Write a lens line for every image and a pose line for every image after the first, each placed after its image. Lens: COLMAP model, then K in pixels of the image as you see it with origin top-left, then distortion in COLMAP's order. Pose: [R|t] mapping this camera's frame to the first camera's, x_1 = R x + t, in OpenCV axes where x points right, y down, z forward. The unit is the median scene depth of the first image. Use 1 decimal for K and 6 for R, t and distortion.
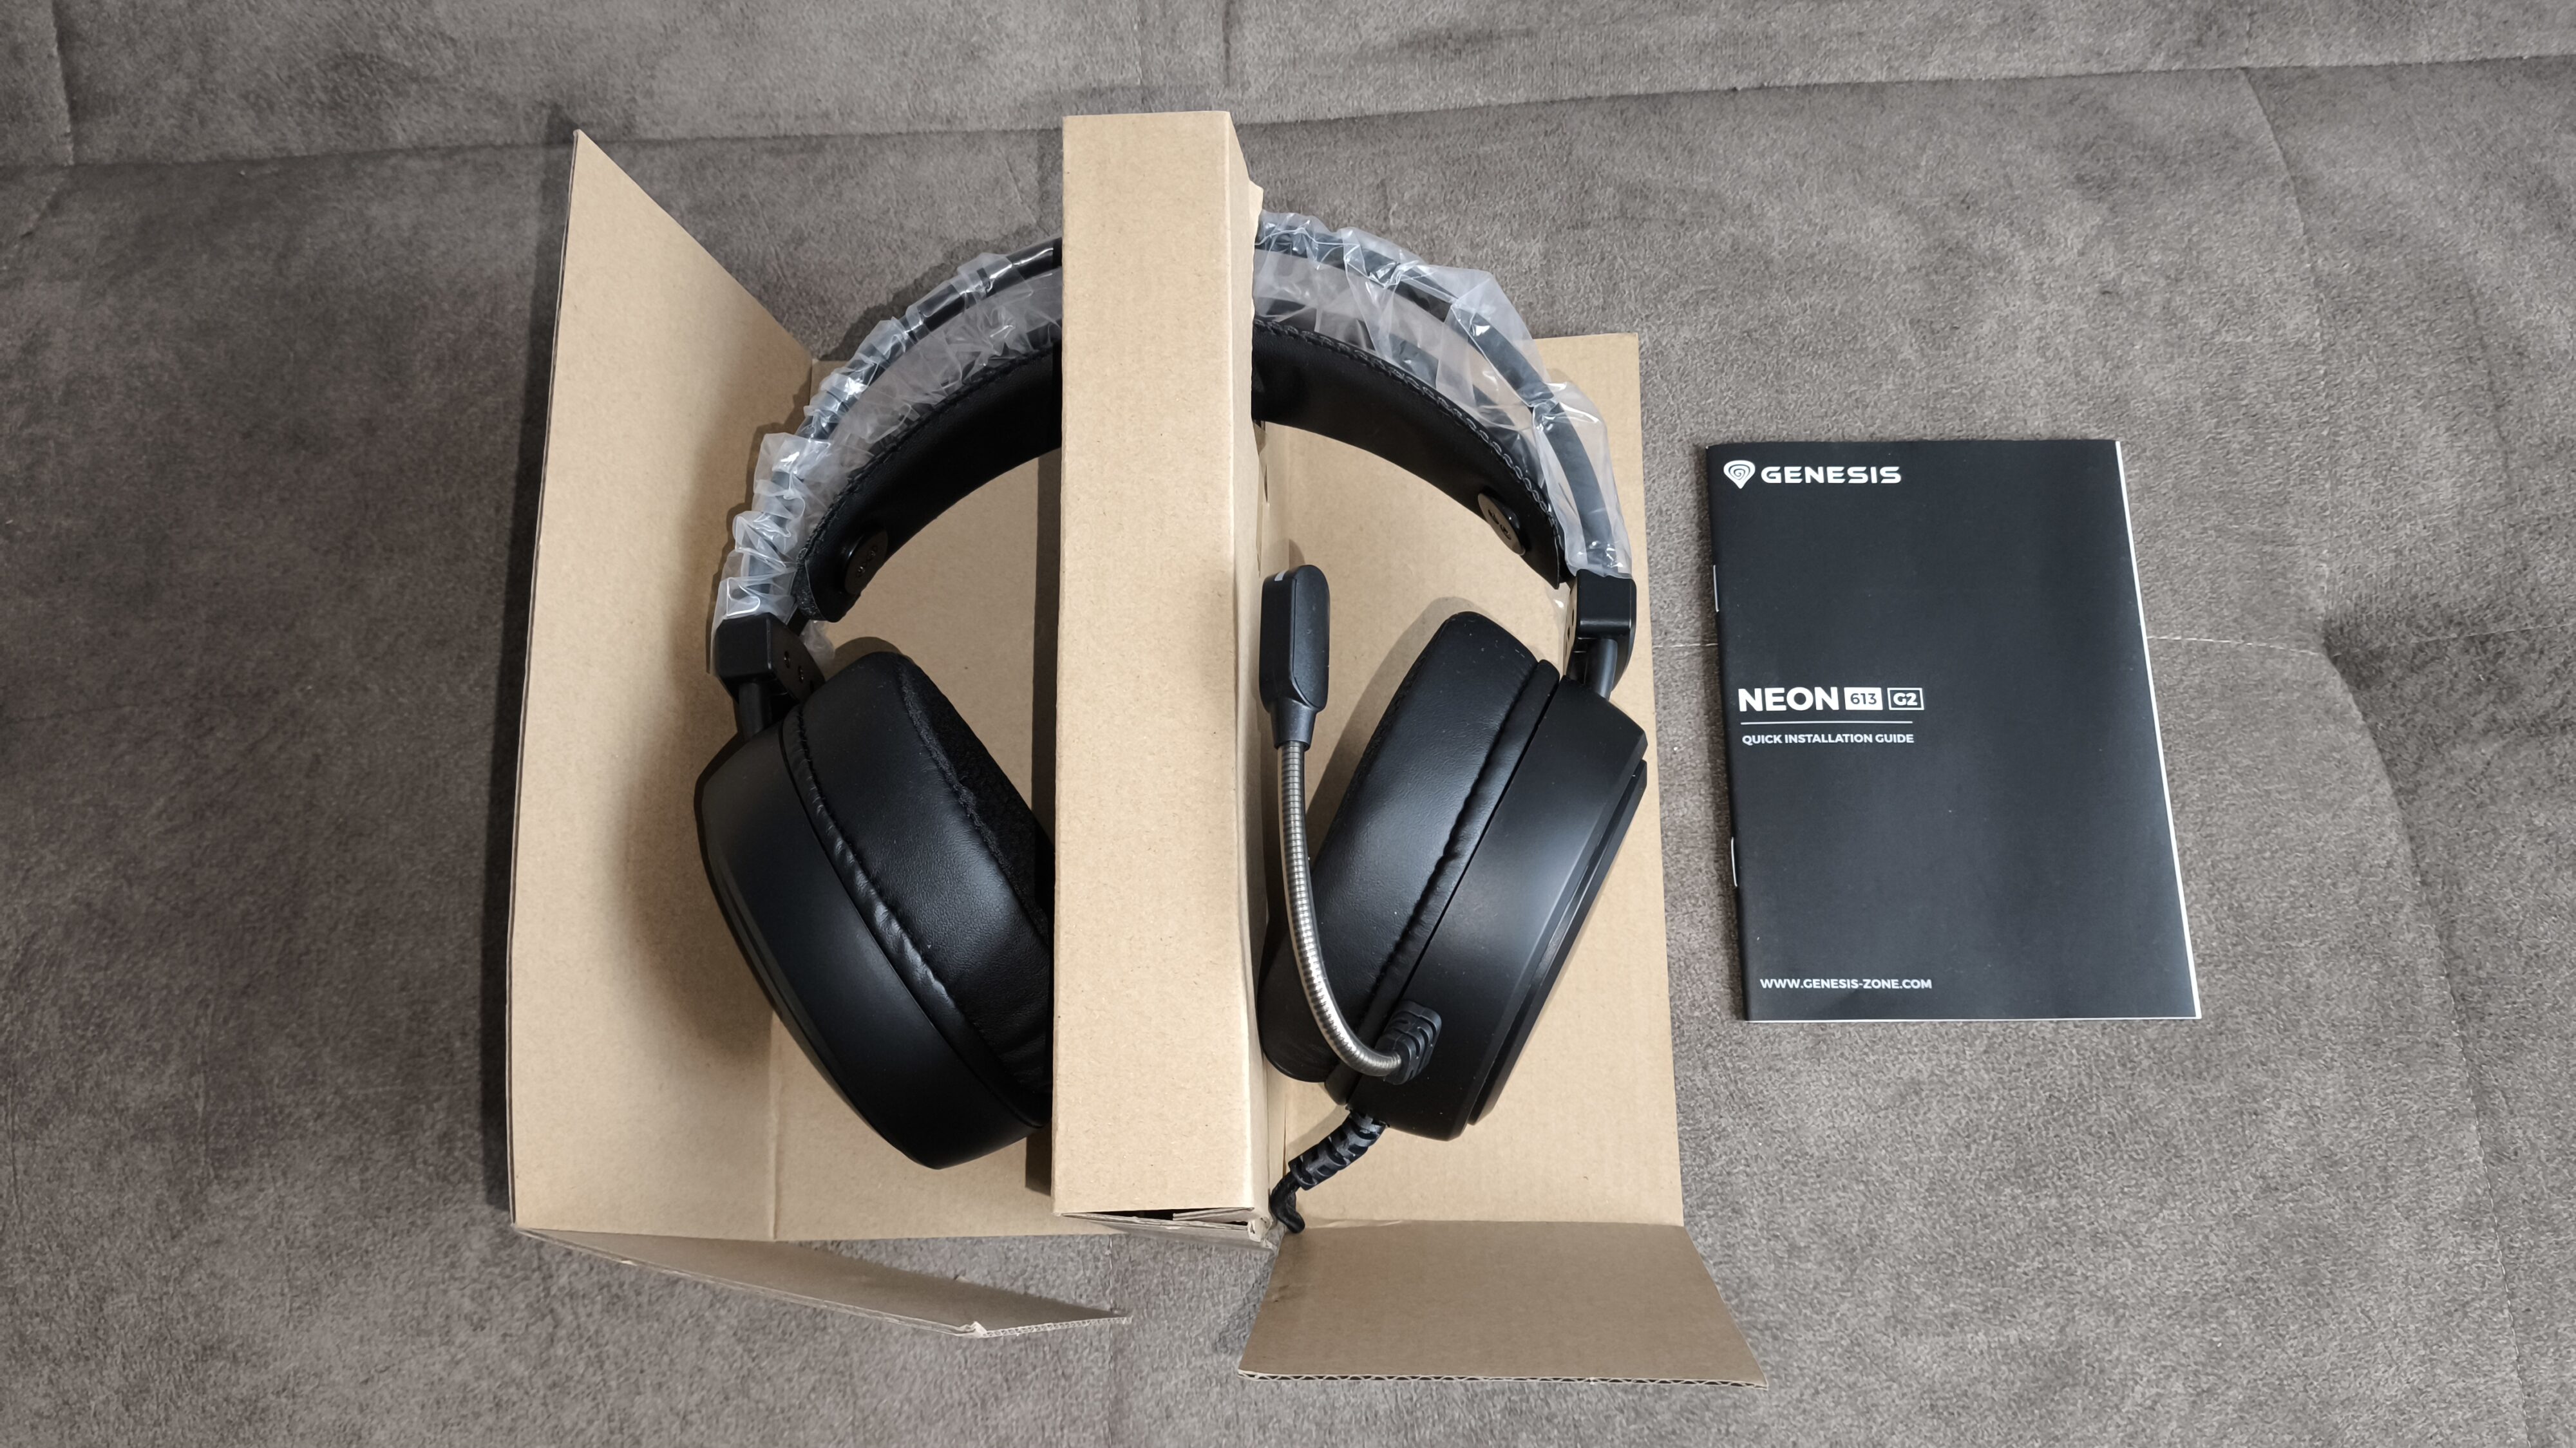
lens RADIAL K [[1938.8, 0, 1288.0], [0, 1938.8, 724.0], [0, 0, 1]] dist [0.006311, -0.047023]
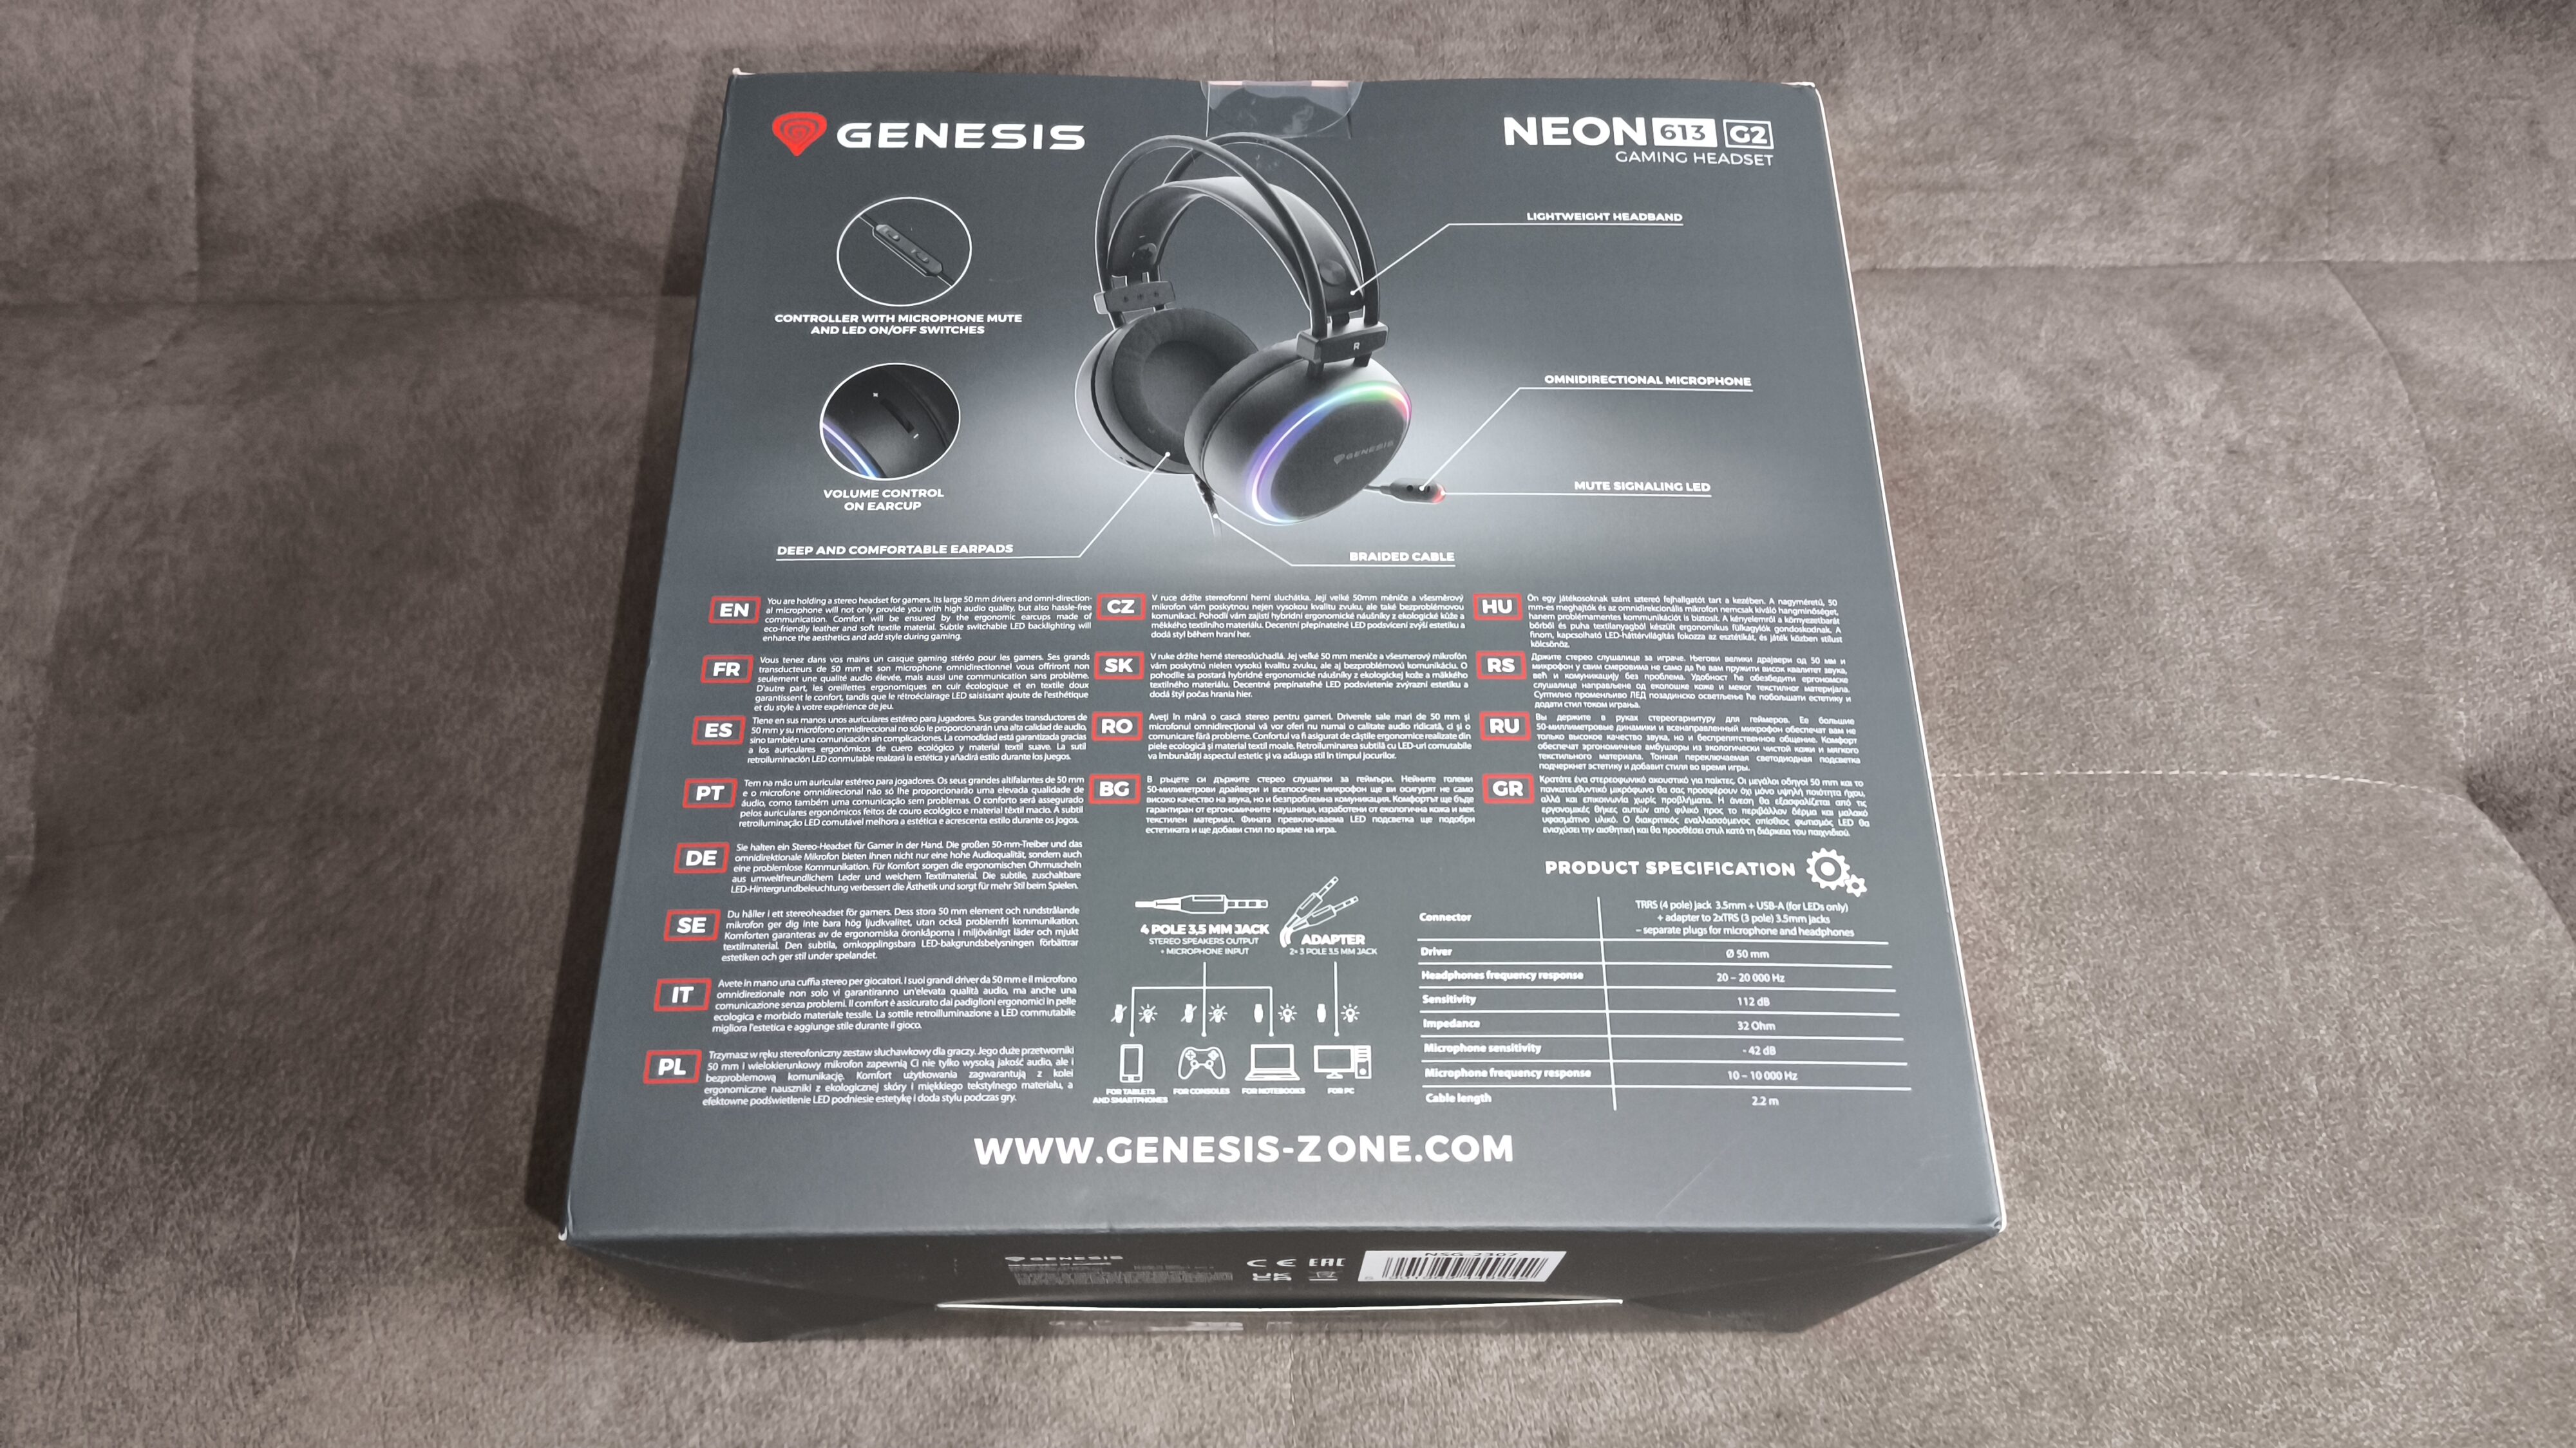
lens RADIAL K [[1938.8, 0, 1288.0], [0, 1938.8, 724.0], [0, 0, 1]] dist [0.006311, -0.047023]
pose [[0.998554, 0.014042, 0.051891, -0.134008], [-0.005503, 0.986914, -0.161155, 0.090751], [-0.053475, 0.160636, 0.985564, 0.032455]]
